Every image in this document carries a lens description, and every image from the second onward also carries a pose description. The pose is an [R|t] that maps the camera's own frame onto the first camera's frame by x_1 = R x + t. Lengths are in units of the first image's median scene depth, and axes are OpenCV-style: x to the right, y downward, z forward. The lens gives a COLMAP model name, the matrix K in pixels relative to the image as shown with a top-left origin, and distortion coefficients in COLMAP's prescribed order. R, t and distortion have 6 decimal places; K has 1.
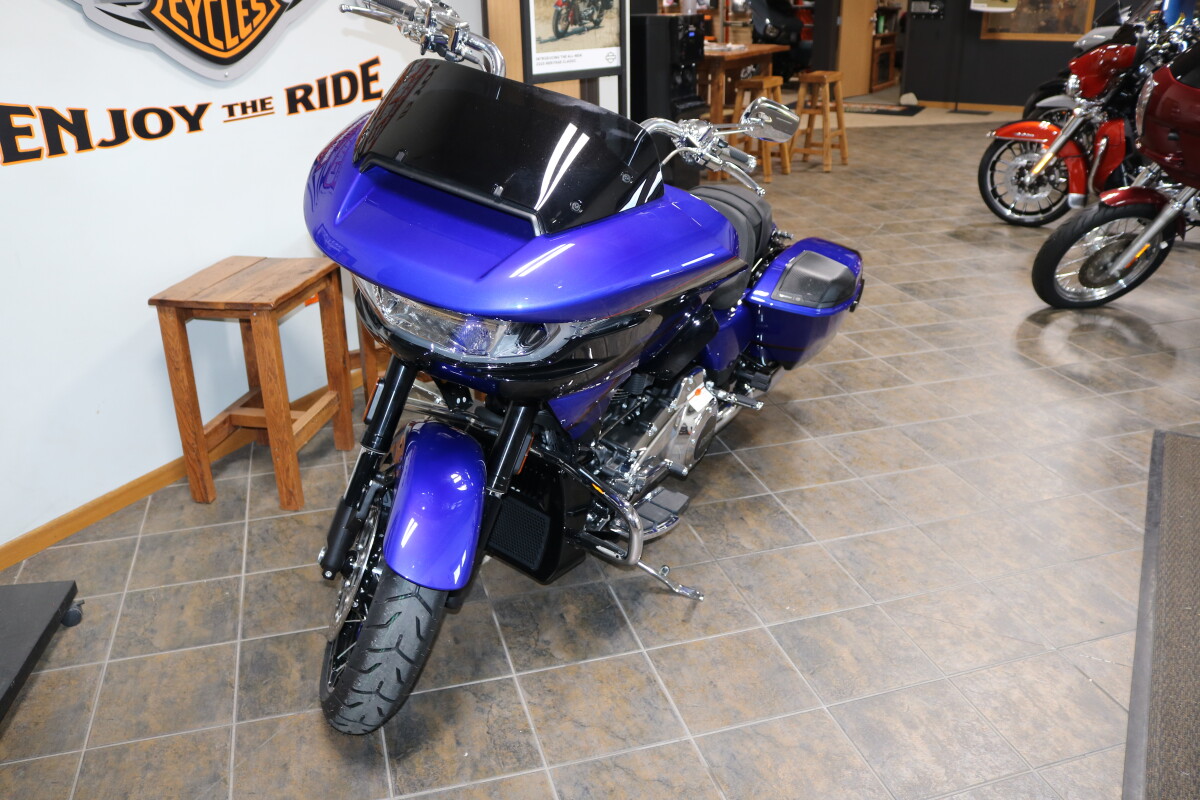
lens RADIAL K [[985.8, 0, 599.6], [0, 985.8, 388.2], [0, 0, 1]] dist [-0.097252, 0.053062]
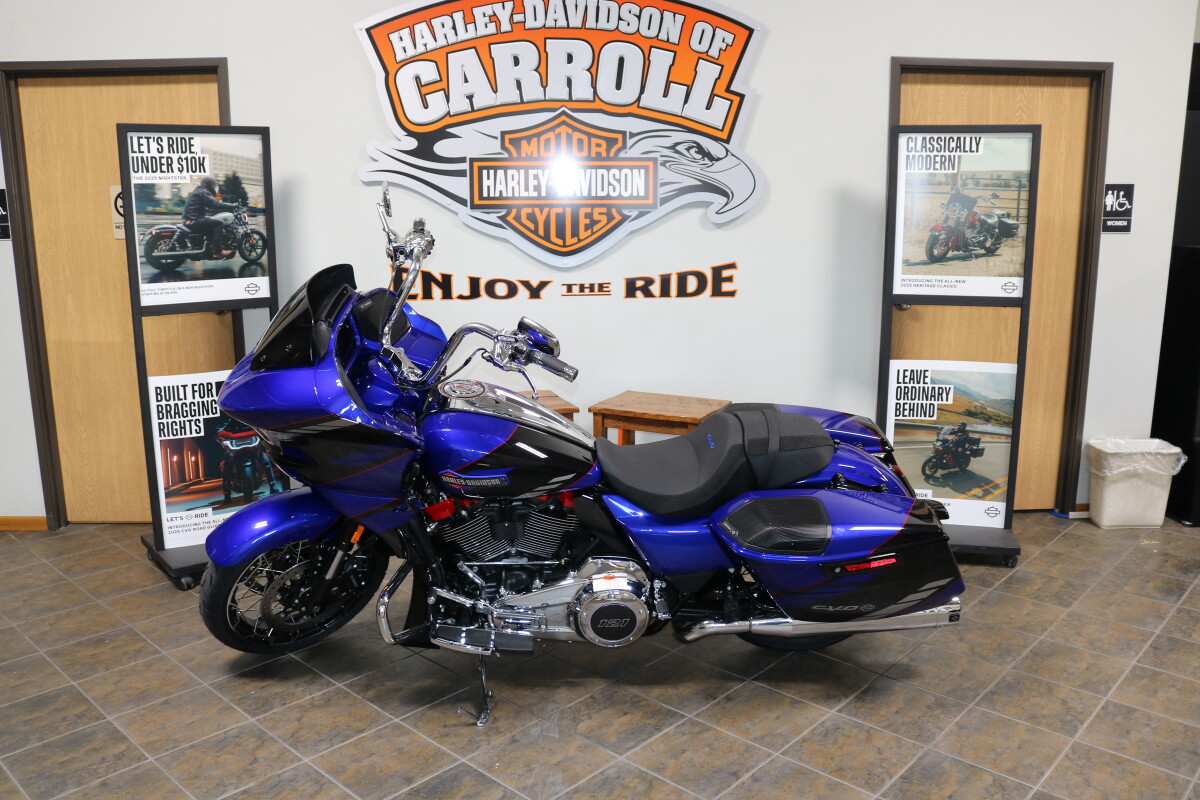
lens RADIAL K [[985.8, 0, 595.7], [0, 985.8, 405.5], [0, 0, 1]] dist [-0.097252, 0.053062]
pose [[0.517685, 0.197579, -0.832445, 0.872547], [-0.333118, 0.942739, 0.016595, -0.169810], [0.788057, 0.268711, 0.553859, 0.301244]]
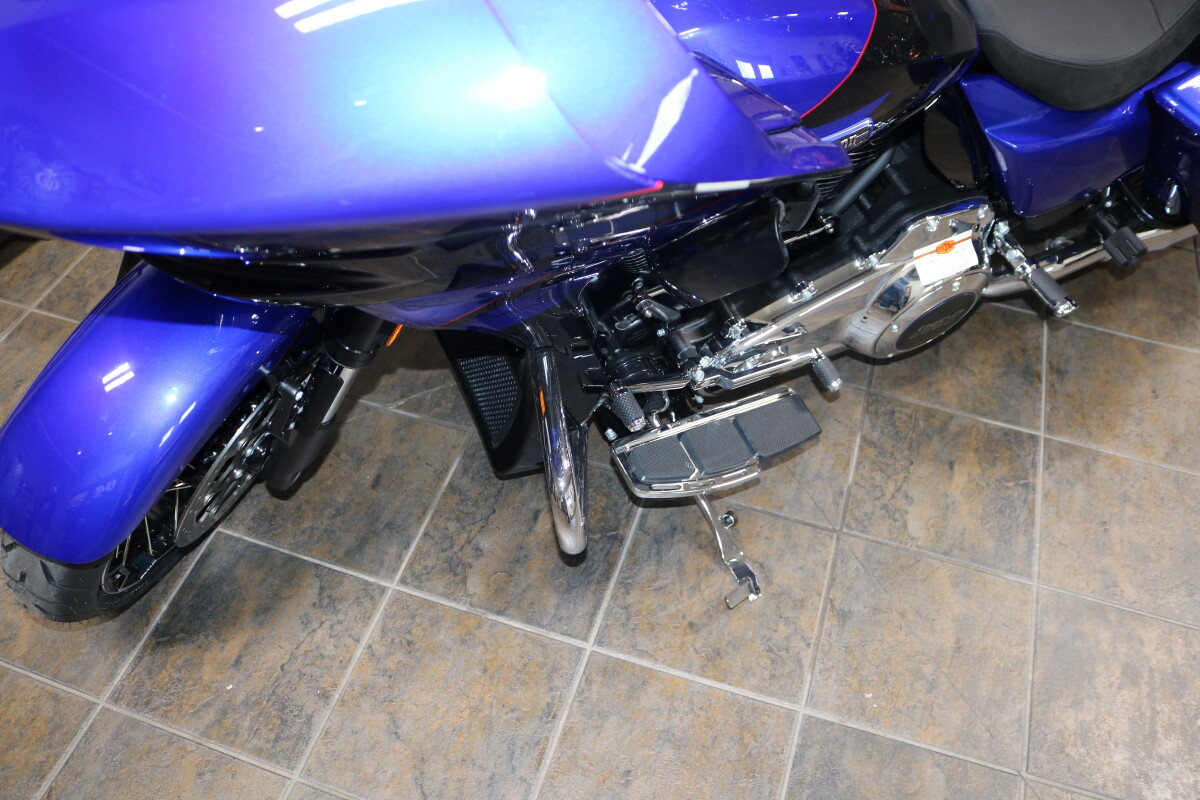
lens RADIAL K [[985.8, 0, 594.2], [0, 985.8, 401.3], [0, 0, 1]] dist [-0.097252, 0.053062]
pose [[0.827122, 0.444779, -0.343569, 0.143317], [-0.240055, 0.832329, 0.499602, -0.125940], [0.508175, -0.330756, 0.795210, 0.427029]]
